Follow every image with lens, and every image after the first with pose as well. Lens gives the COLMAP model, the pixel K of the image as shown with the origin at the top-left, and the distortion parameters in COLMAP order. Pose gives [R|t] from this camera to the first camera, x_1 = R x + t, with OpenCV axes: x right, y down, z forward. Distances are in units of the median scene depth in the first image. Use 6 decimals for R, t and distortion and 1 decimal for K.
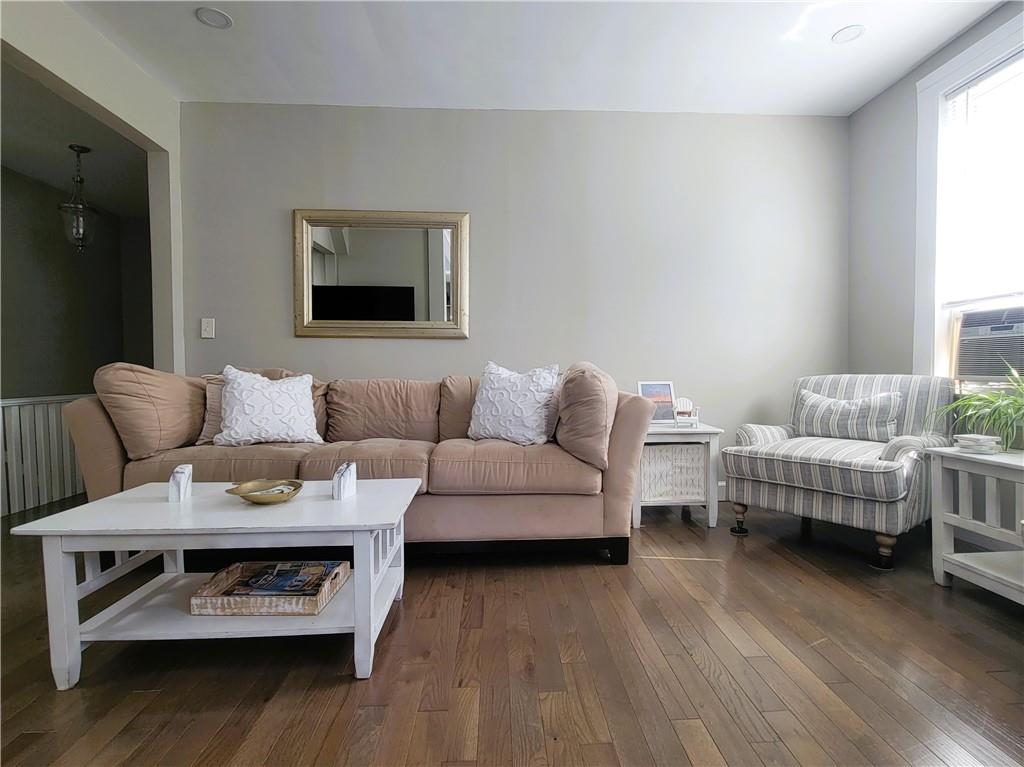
lens RADIAL K [[510.1, 0, 512.0], [0, 510.1, 383.5], [0, 0, 1]] dist [0.000172, -0.000754]
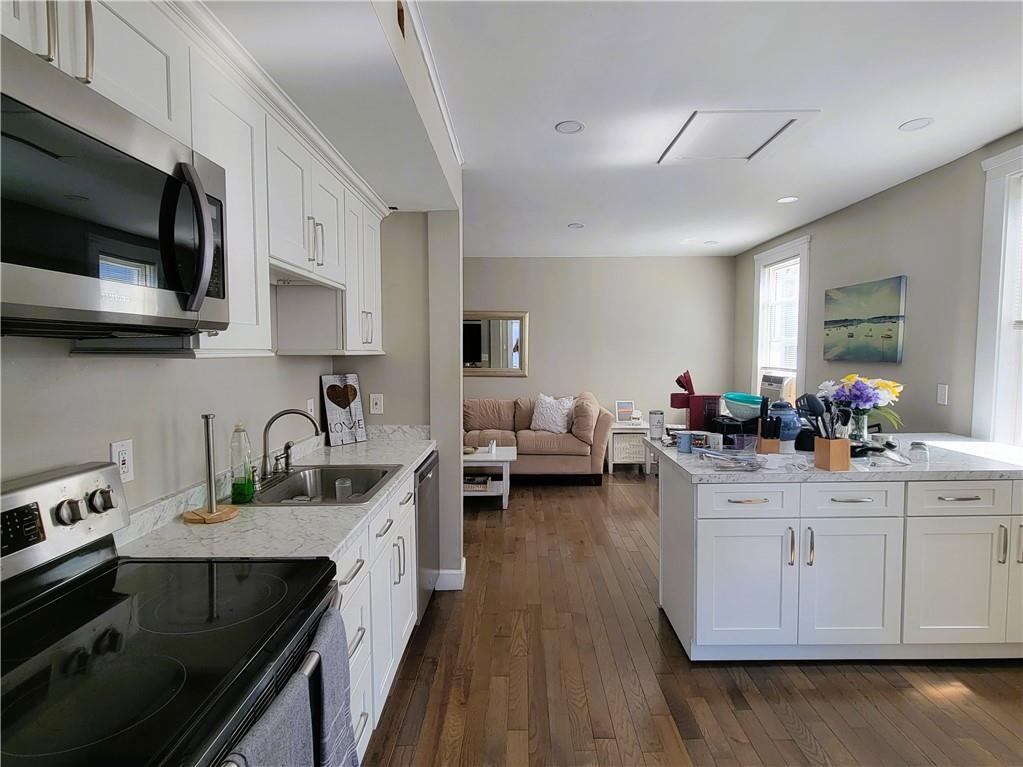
lens RADIAL K [[511.5, 0, 515.7], [0, 511.5, 381.7], [0, 0, 1]] dist [0.001427, -0.001192]
pose [[0.998811, 0.007338, -0.048191, -0.050300], [-0.005687, 0.999395, 0.034309, -0.181247], [0.048414, -0.033994, 0.998249, -1.233774]]
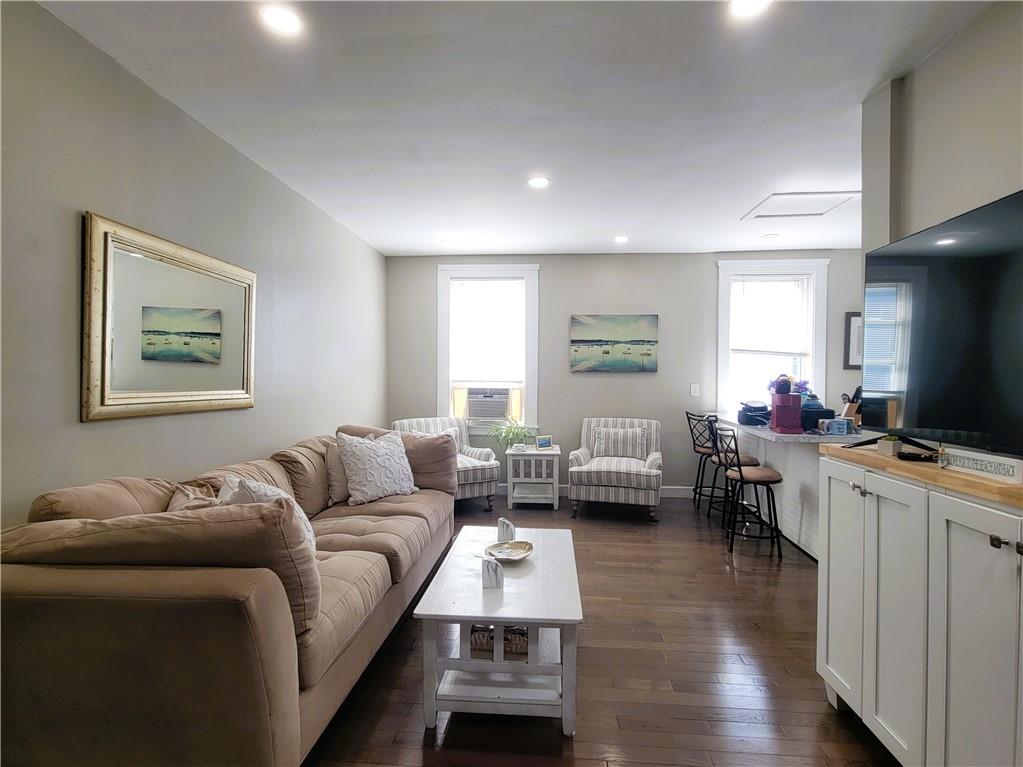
lens RADIAL K [[511.5, 0, 515.7], [0, 511.5, 381.7], [0, 0, 1]] dist [0.001427, -0.001192]
pose [[0.108685, -0.002563, 0.994073, -1.247445], [0.022533, 0.999746, 0.000114, -0.163435], [-0.993821, 0.022387, 0.108716, 0.580841]]
